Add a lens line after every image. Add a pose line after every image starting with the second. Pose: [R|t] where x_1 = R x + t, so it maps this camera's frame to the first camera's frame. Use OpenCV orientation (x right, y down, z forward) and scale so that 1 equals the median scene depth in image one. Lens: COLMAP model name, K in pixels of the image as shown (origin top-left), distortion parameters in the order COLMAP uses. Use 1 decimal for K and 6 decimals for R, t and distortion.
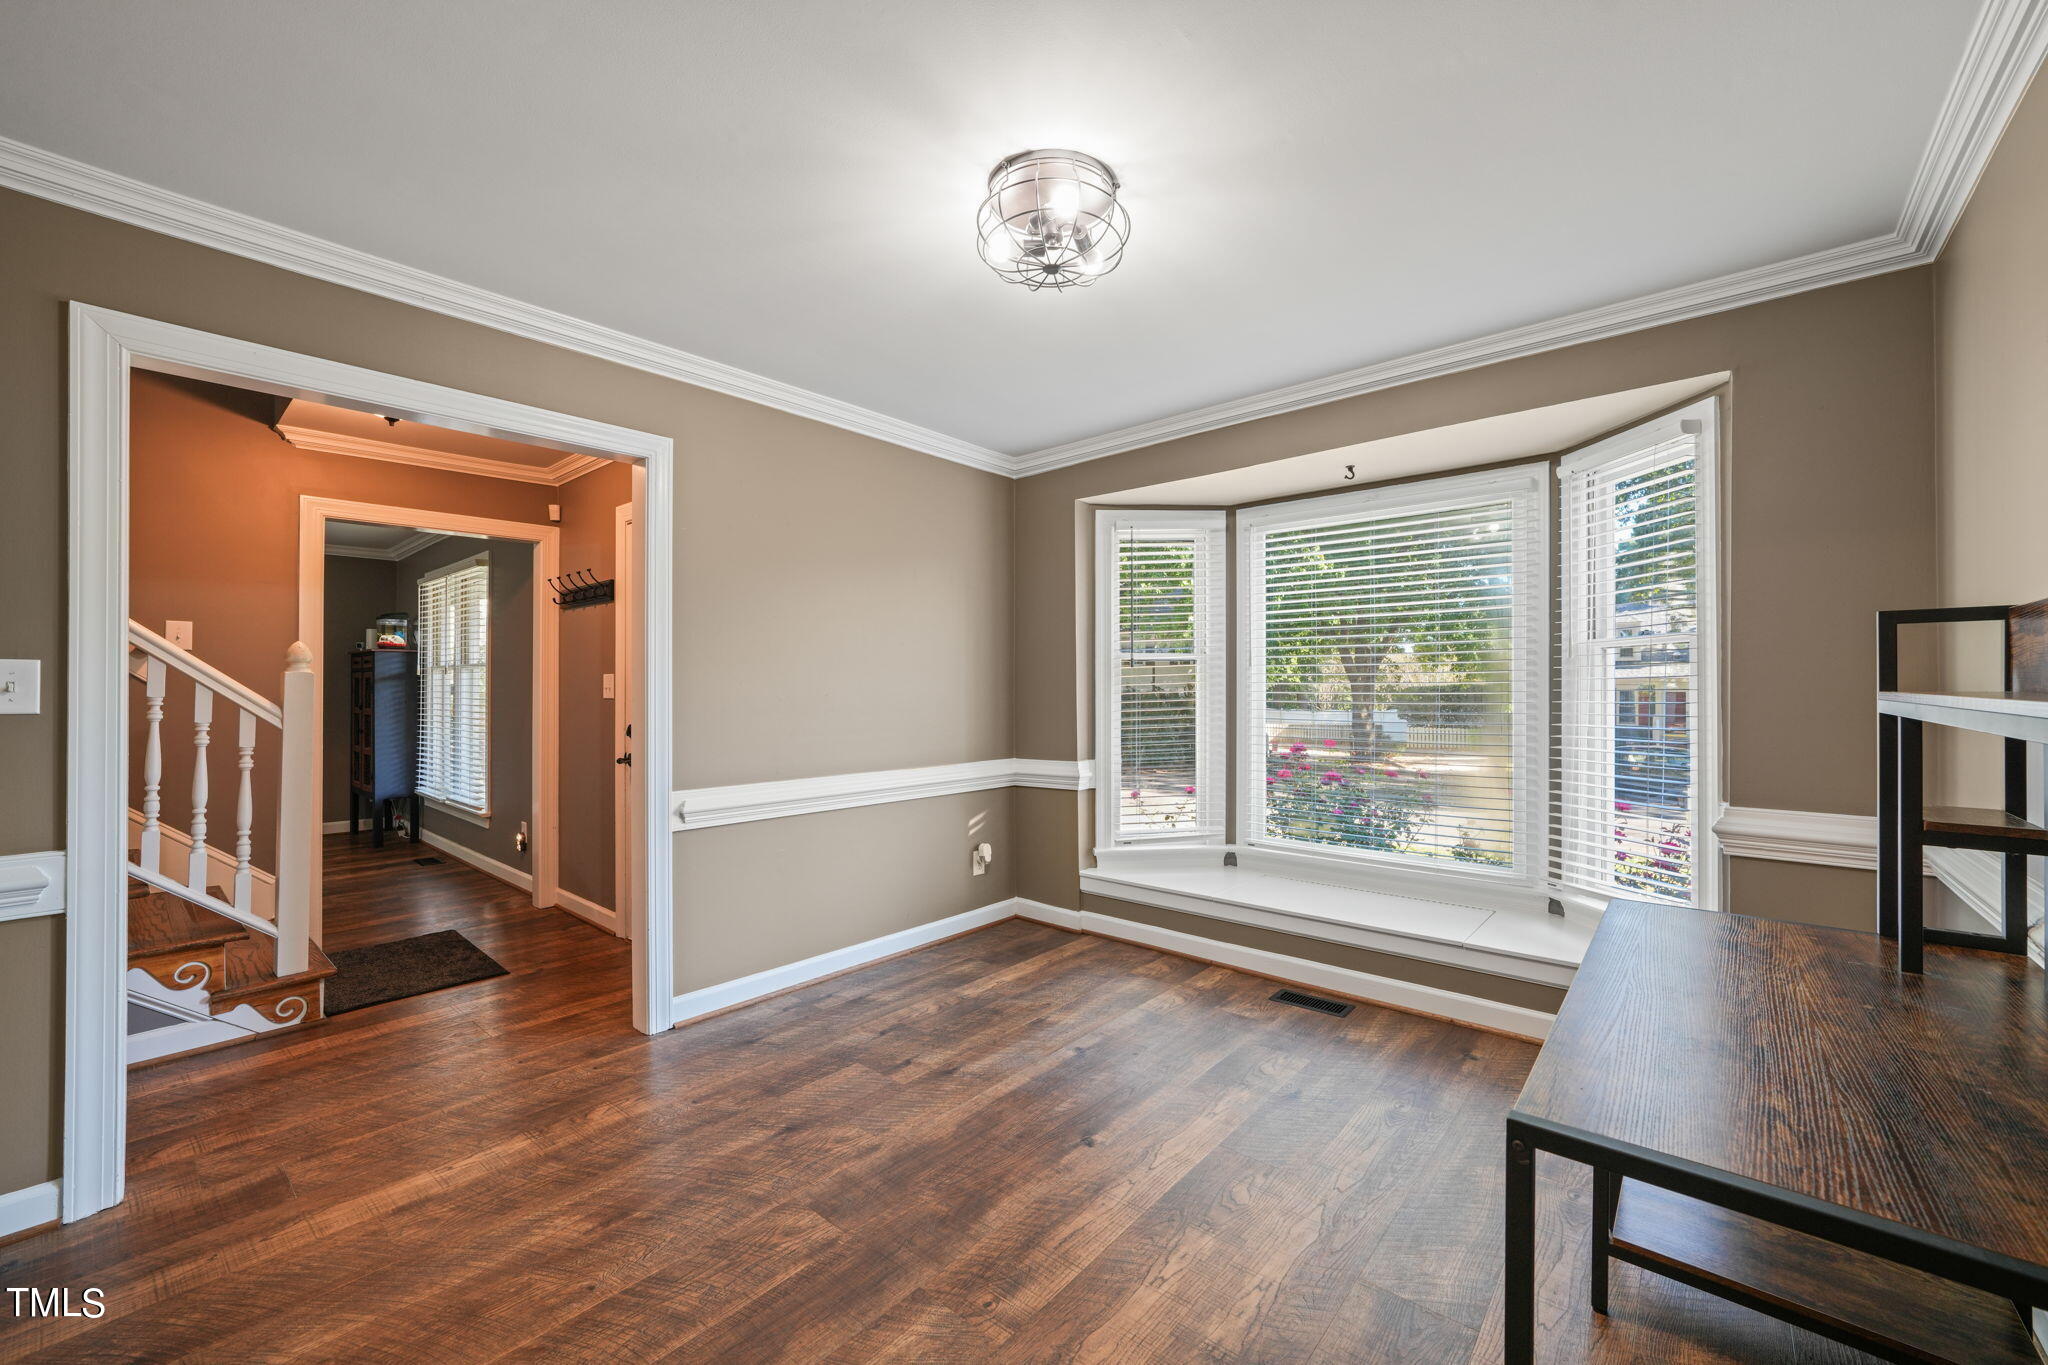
lens RADIAL K [[812.6, 0, 1018.3], [0, 812.6, 675.3], [0, 0, 1]] dist [-0.013839, 0.003832]
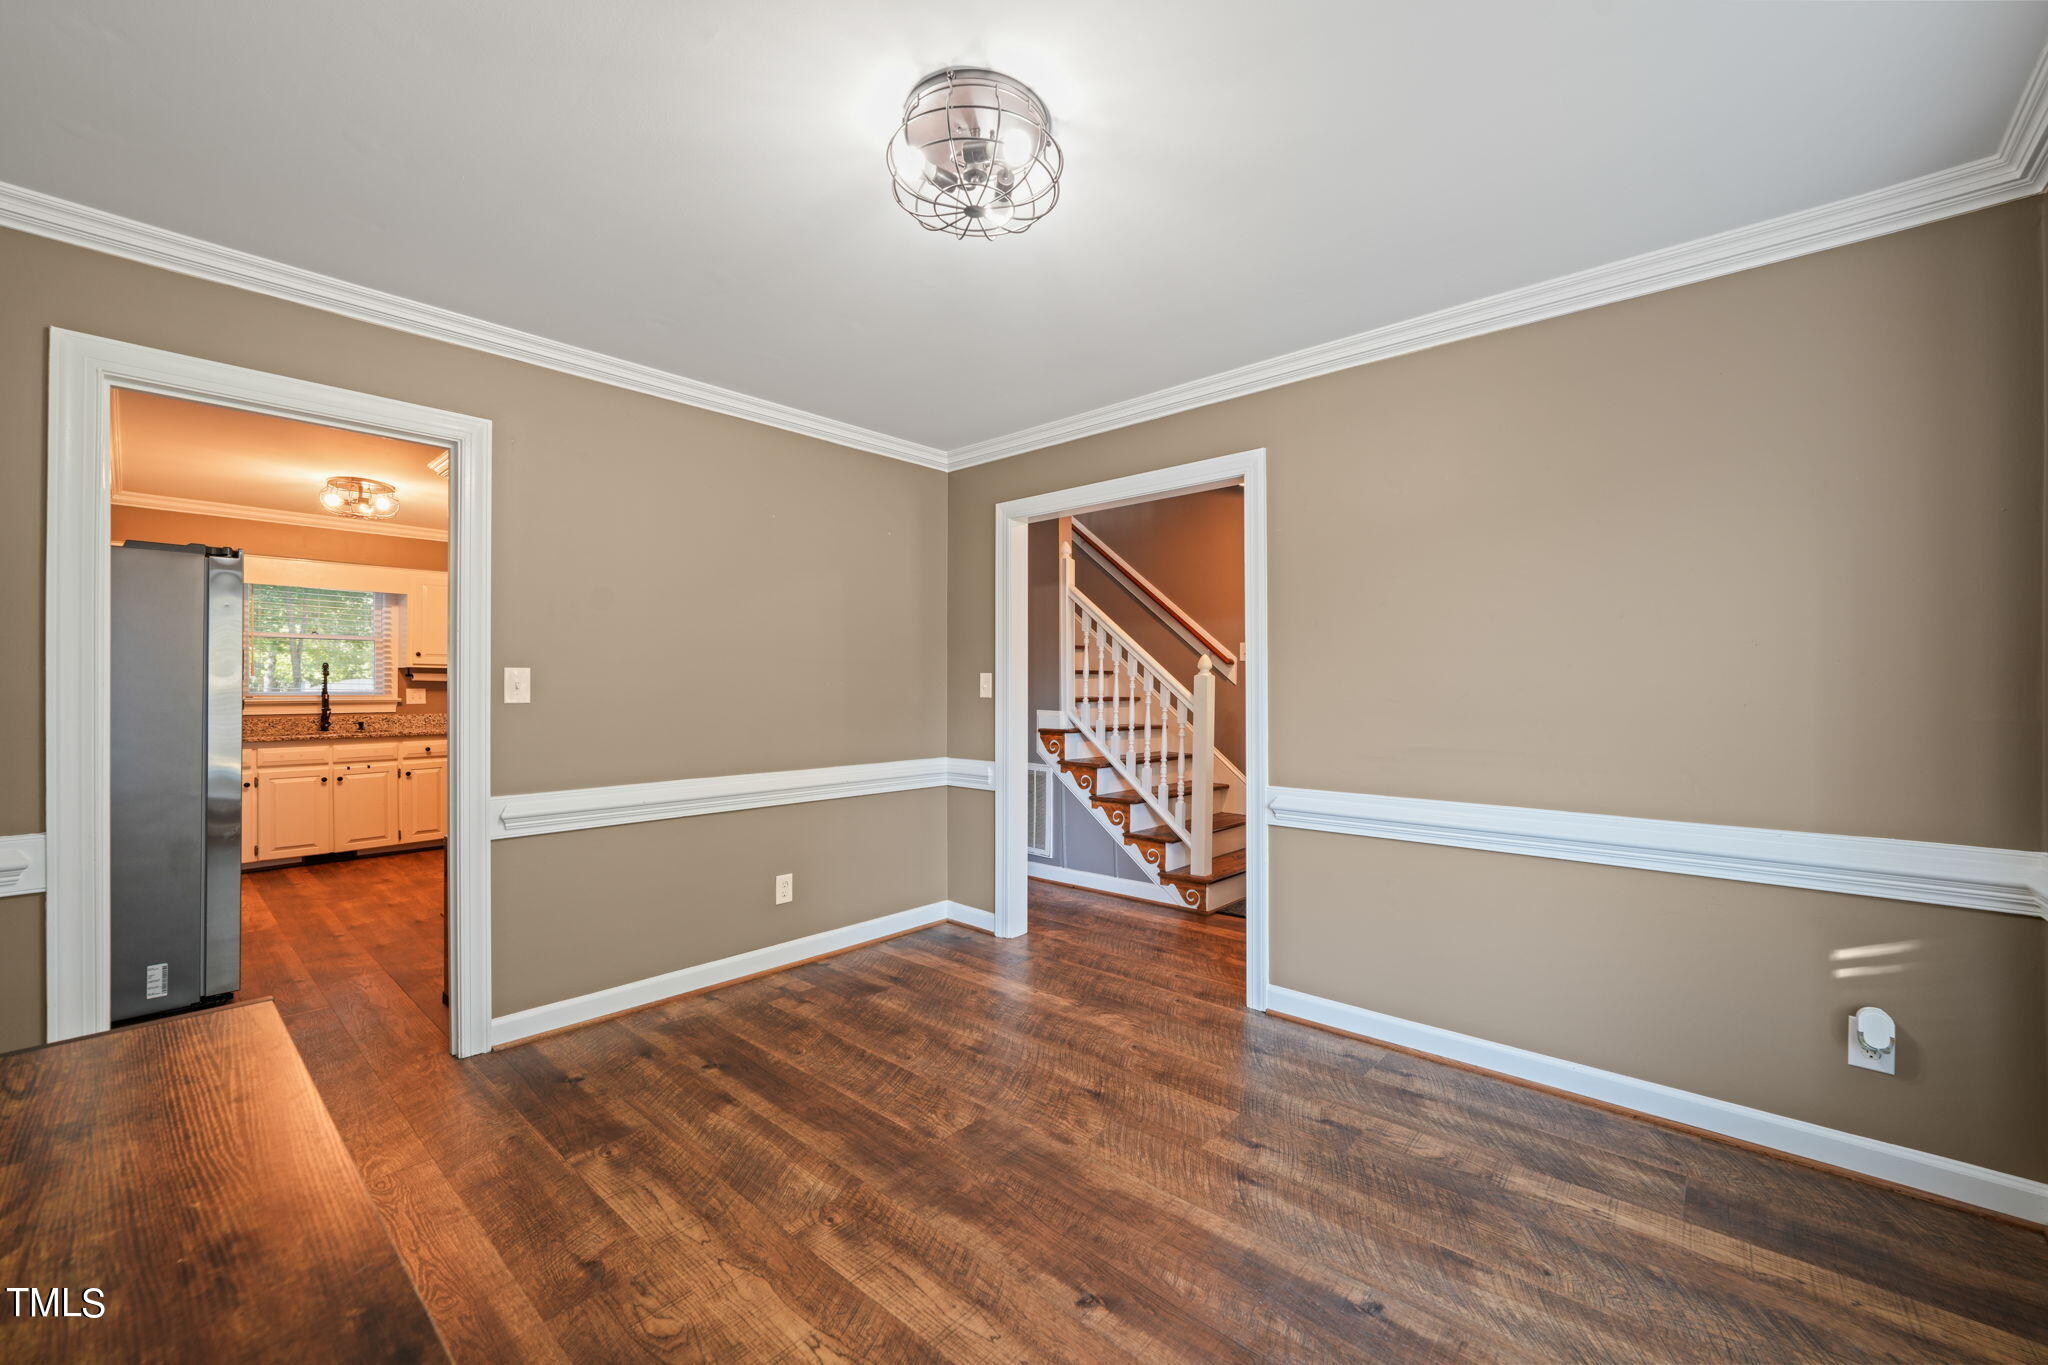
lens RADIAL K [[812.6, 0, 1054.3], [0, 812.6, 676.0], [0, 0, 1]] dist [-0.013839, 0.003832]
pose [[0.005491, -0.010229, -0.999933, 0.729576], [0.015879, 0.999823, -0.010140, 0.010288], [0.999859, -0.015822, 0.005652, 0.856318]]
